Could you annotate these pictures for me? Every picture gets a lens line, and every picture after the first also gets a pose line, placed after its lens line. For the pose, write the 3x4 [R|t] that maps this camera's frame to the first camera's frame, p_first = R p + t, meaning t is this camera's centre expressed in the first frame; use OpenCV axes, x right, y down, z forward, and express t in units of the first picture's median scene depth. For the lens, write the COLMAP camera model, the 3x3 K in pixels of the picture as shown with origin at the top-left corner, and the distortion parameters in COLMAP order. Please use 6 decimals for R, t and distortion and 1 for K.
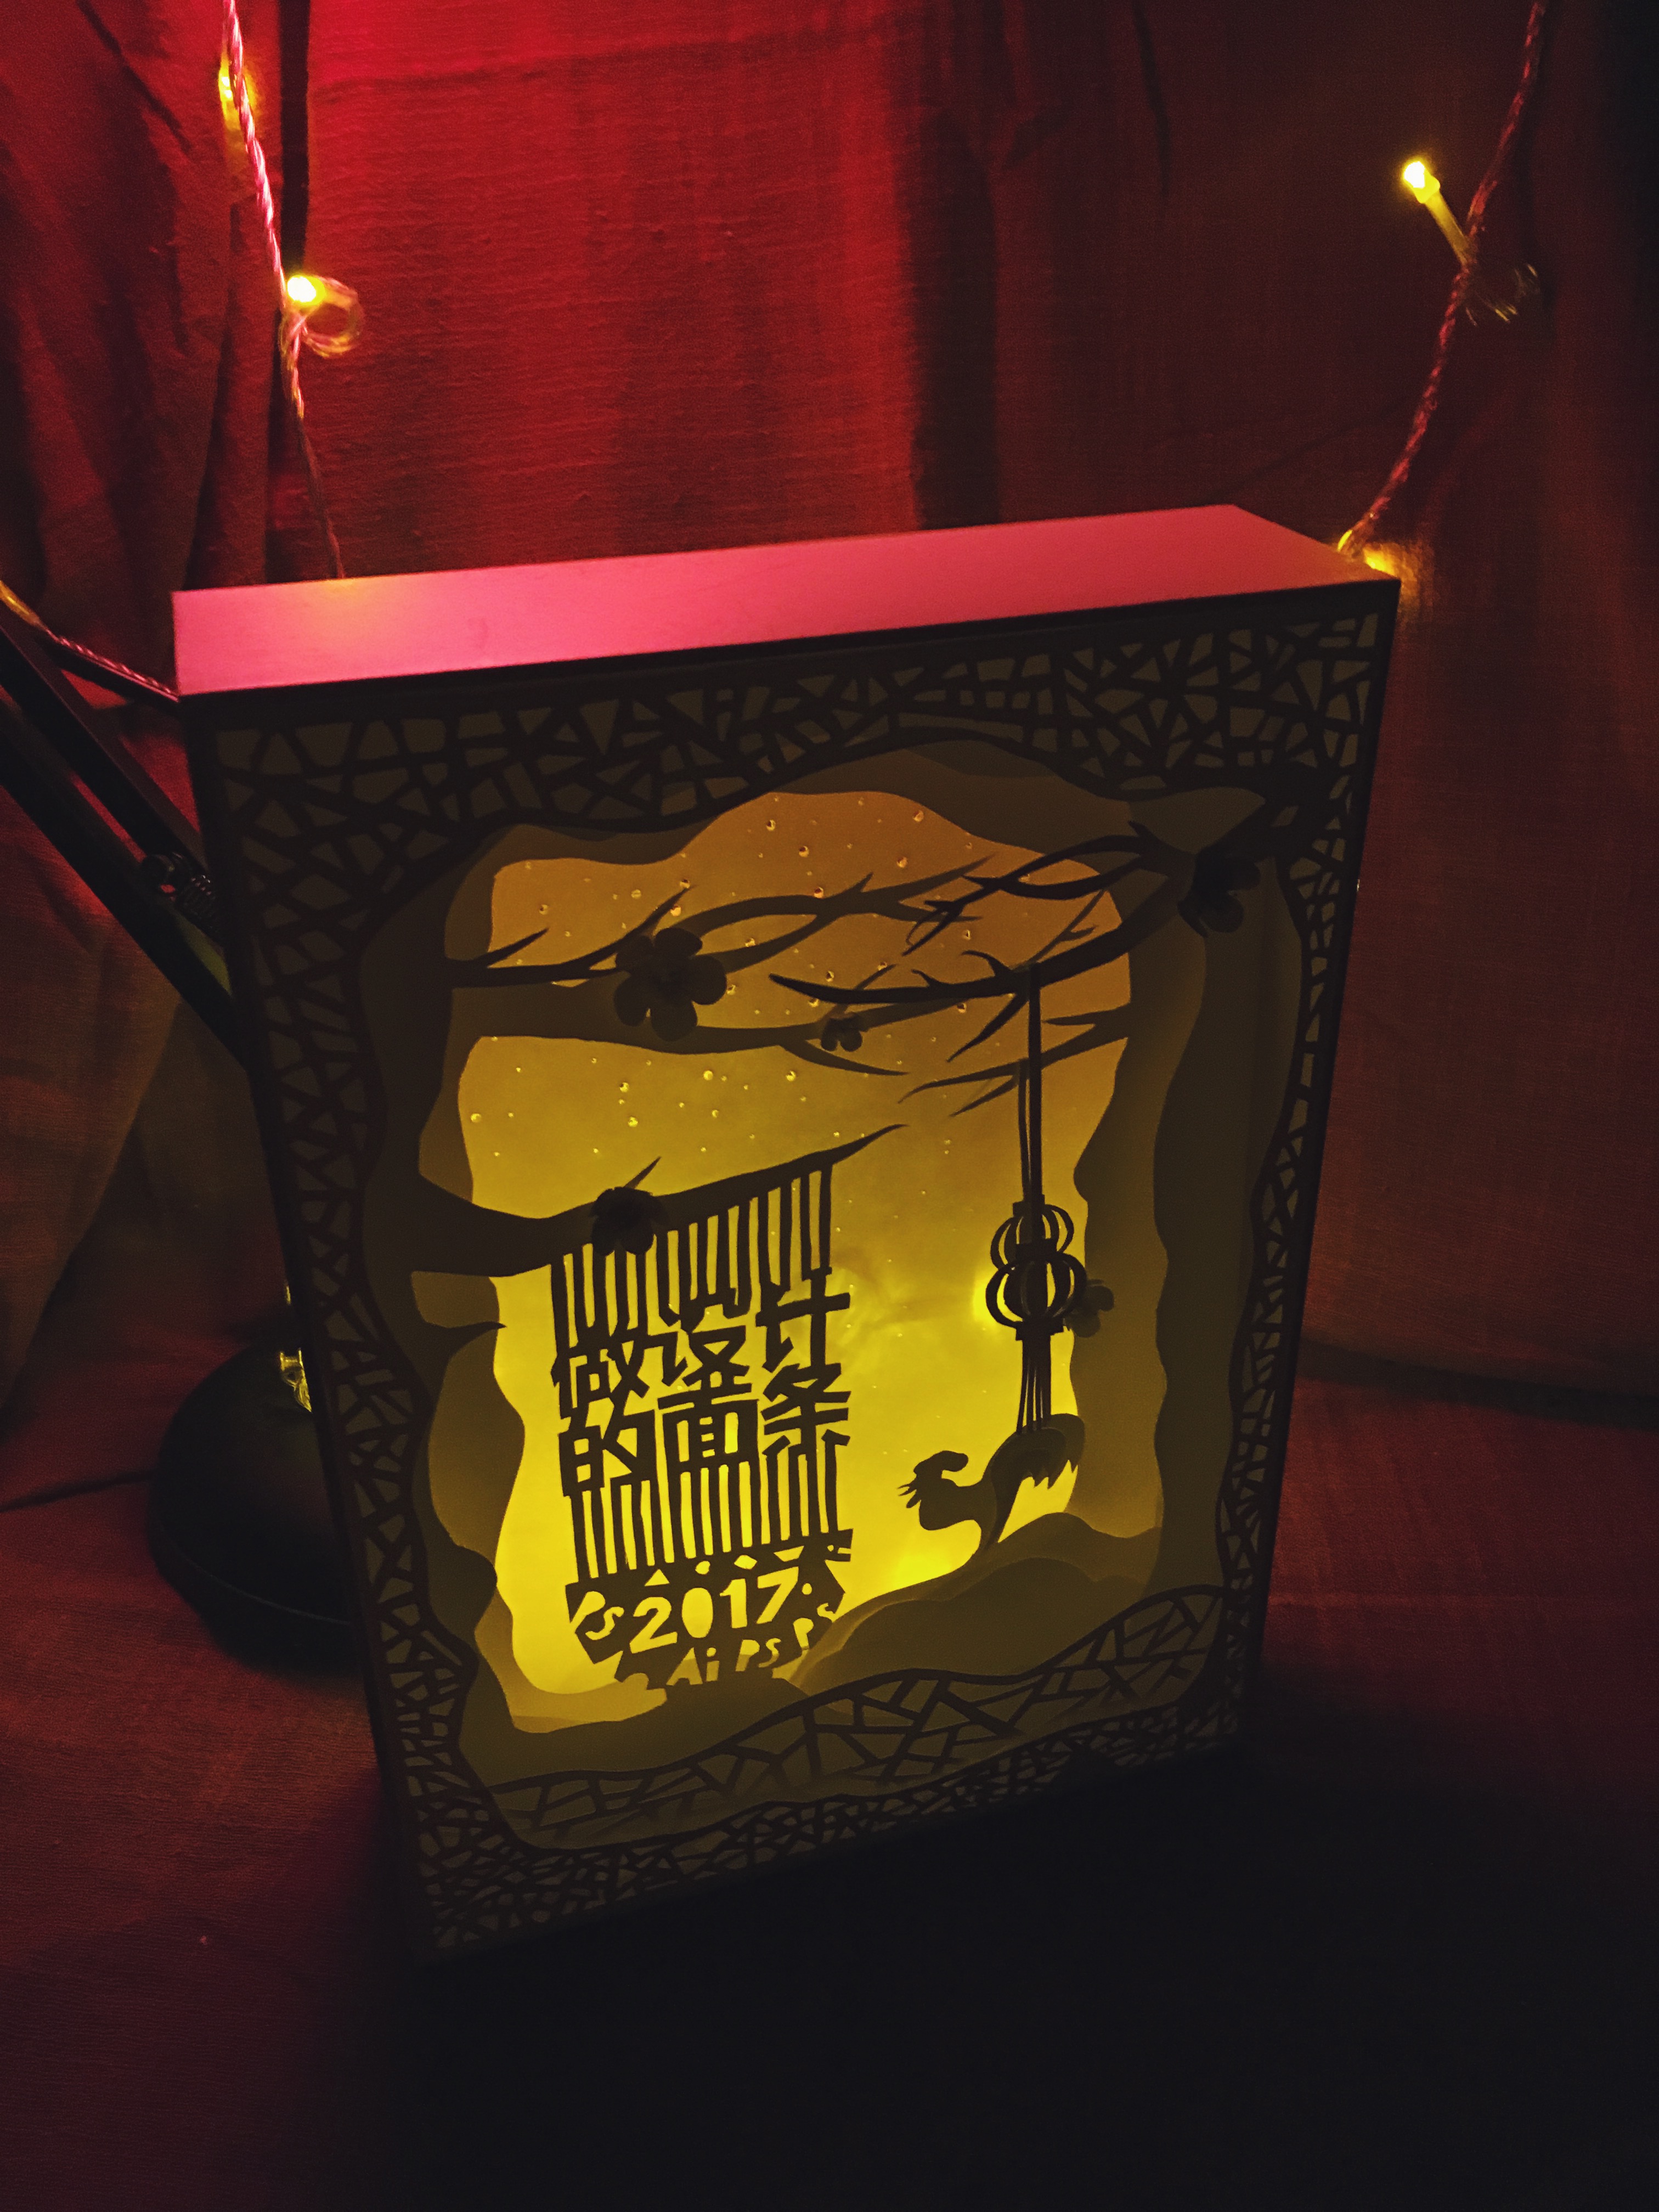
lens RADIAL K [[1837.6, 0, 785.1], [0, 1837.6, 1075.5], [0, 0, 1]] dist [0.039157, -0.033702]
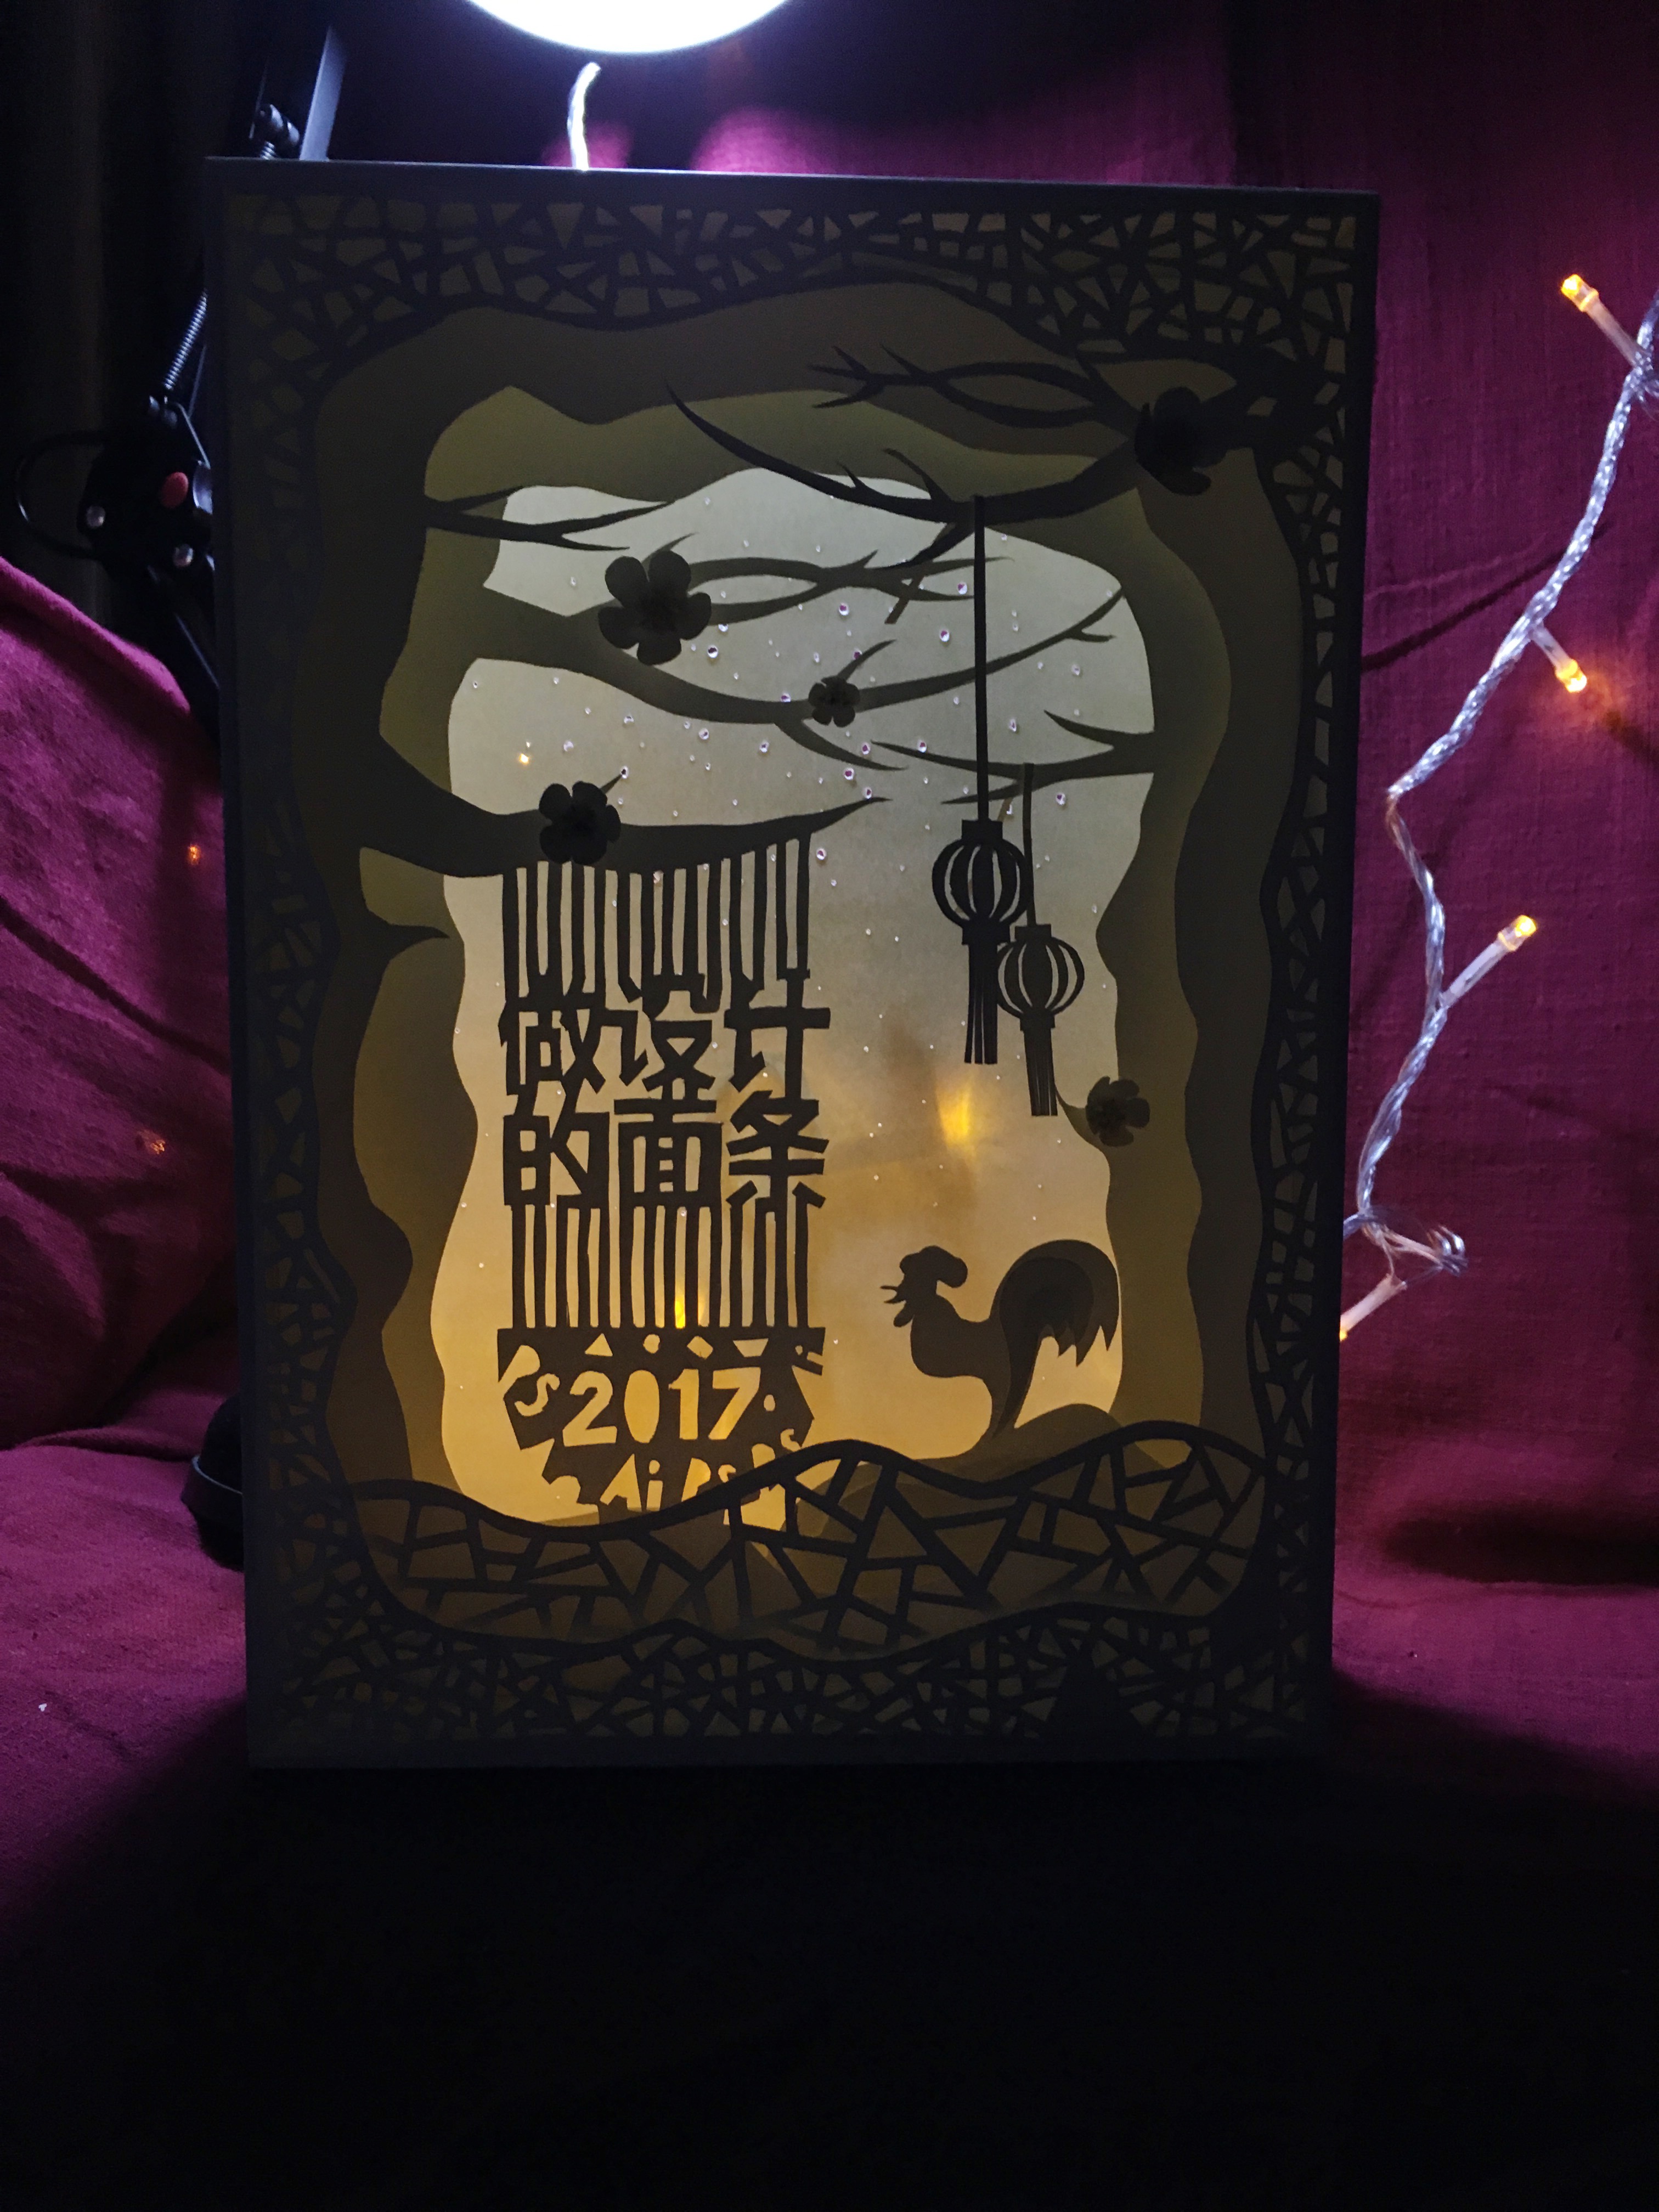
lens RADIAL K [[1837.6, 0, 800.9], [0, 1837.6, 1101.9], [0, 0, 1]] dist [0.039157, -0.033702]
pose [[0.968465, 0.058115, -0.242279, 0.249398], [-0.145404, 0.921477, -0.360192, 0.499707], [0.202322, 0.384062, 0.900868, 0.177382]]
